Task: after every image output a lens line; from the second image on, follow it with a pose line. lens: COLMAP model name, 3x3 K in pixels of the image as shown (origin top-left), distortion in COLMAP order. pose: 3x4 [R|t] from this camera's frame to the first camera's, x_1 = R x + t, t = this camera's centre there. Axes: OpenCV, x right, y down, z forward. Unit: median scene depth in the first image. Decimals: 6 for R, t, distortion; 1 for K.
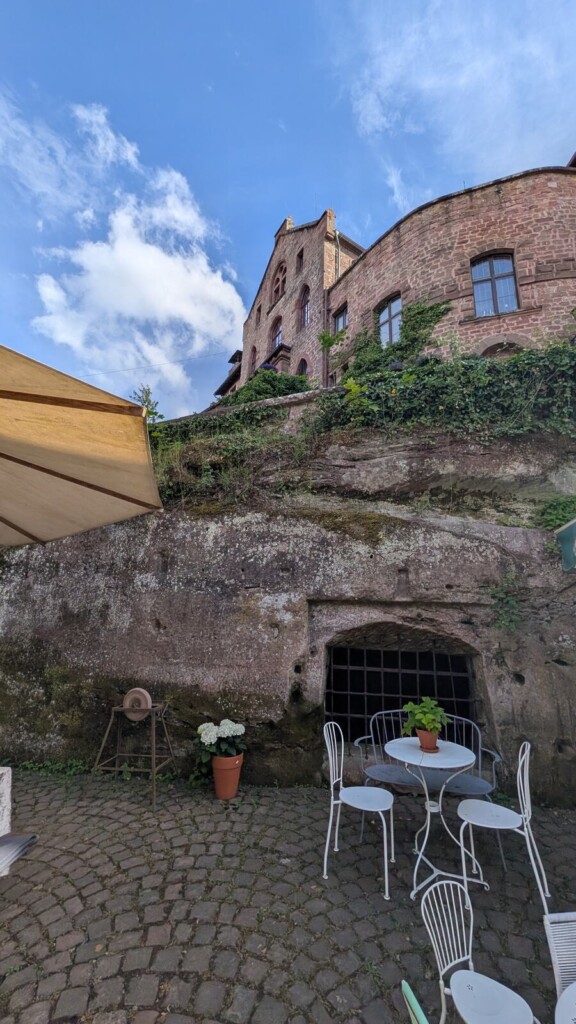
lens RADIAL K [[392.8, 0, 289.0], [0, 392.8, 511.8], [0, 0, 1]] dist [0.002477, 0.000056]
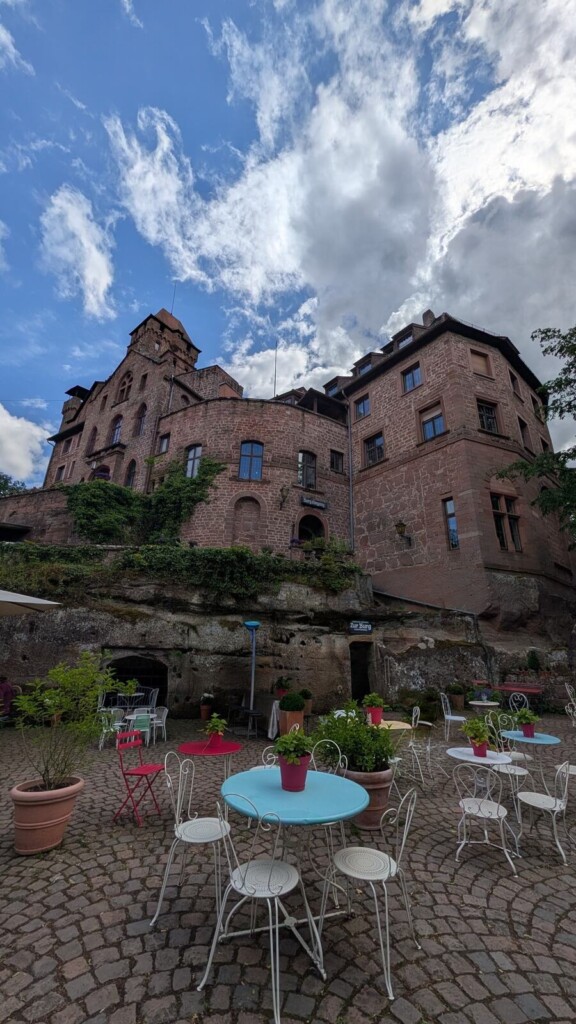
lens RADIAL K [[392.8, 0, 287.1], [0, 392.8, 513.5], [0, 0, 1]] dist [0.002477, 0.000056]
pose [[0.905956, 0.140736, 0.399295, 0.000469], [-0.104921, 0.988345, -0.110299, -0.399403], [-0.410164, 0.058032, 0.910164, -1.562351]]
